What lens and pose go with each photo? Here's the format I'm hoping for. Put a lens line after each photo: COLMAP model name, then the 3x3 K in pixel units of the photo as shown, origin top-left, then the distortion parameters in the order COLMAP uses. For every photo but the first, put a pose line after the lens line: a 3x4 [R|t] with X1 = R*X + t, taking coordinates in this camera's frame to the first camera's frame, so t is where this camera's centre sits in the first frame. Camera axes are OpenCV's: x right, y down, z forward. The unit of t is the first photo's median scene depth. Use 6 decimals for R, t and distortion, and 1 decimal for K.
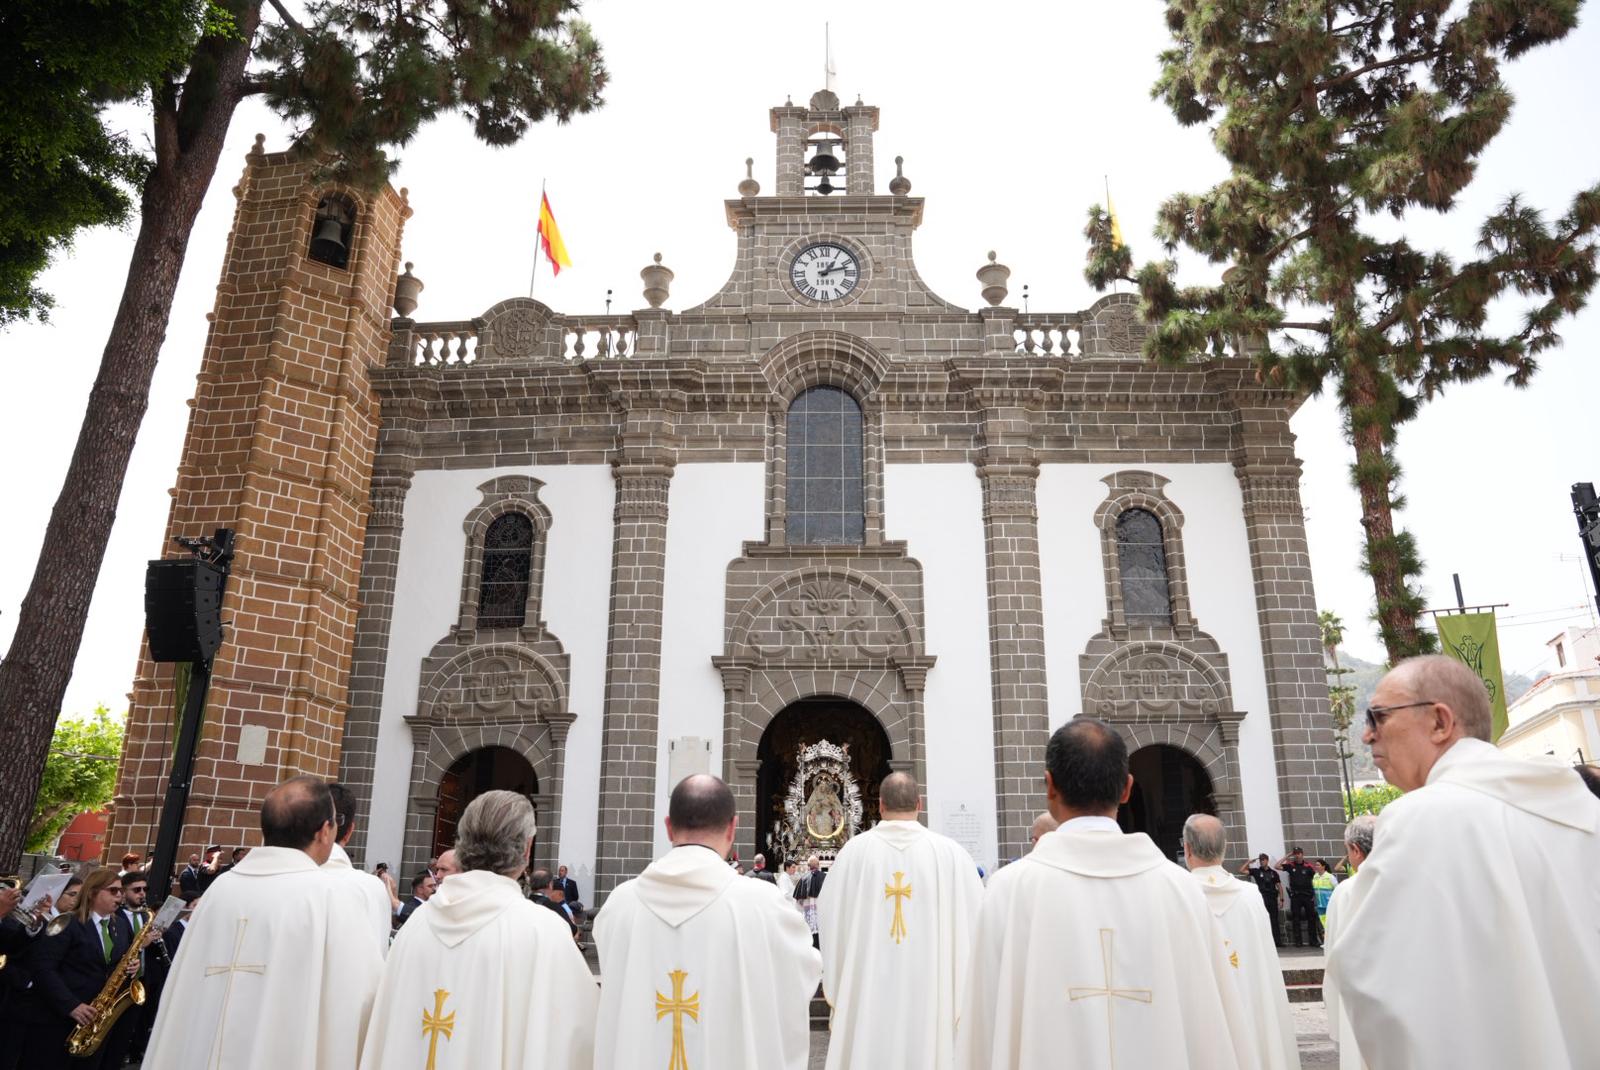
lens RADIAL K [[1093.0, 0, 795.9], [0, 1093.0, 527.2], [0, 0, 1]] dist [-0.144089, 0.111444]
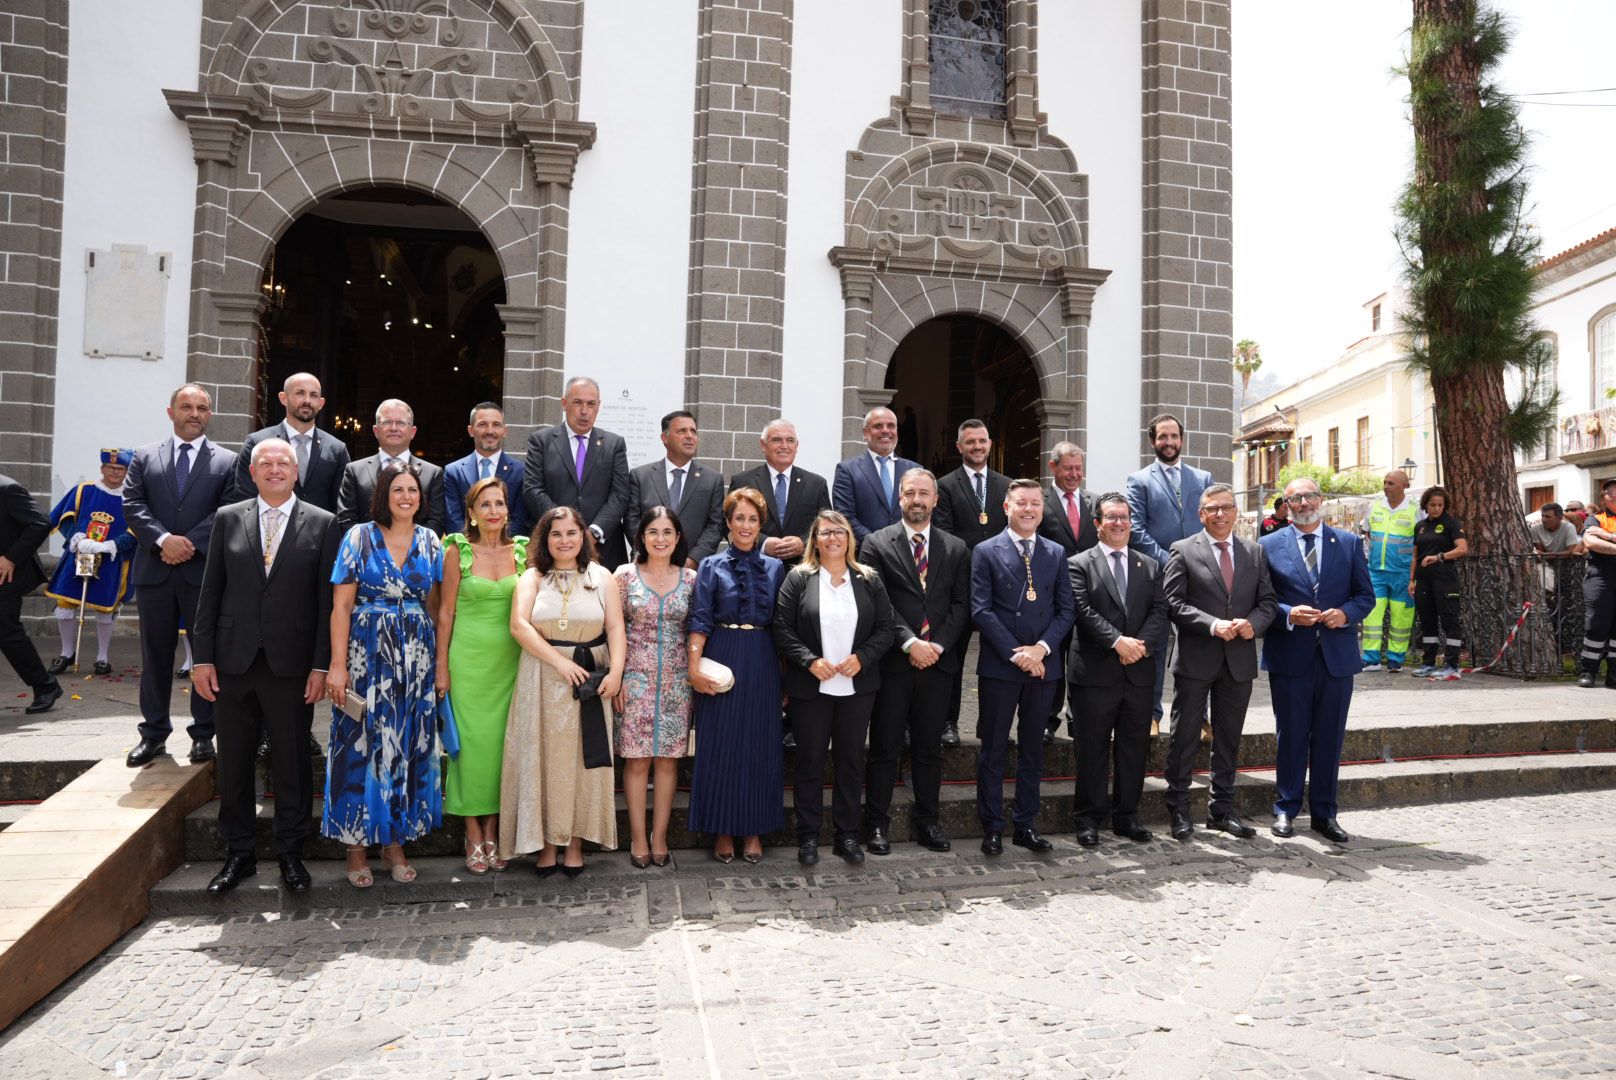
lens RADIAL K [[1103.9, 0, 803.9], [0, 1103.9, 532.1], [0, 0, 1]] dist [-0.144089, 0.111444]
pose [[0.975486, 0.022522, 0.218906, 0.116540], [-0.089284, 0.949703, 0.300156, 0.139984], [-0.201135, -0.312342, 0.928433, 0.400211]]
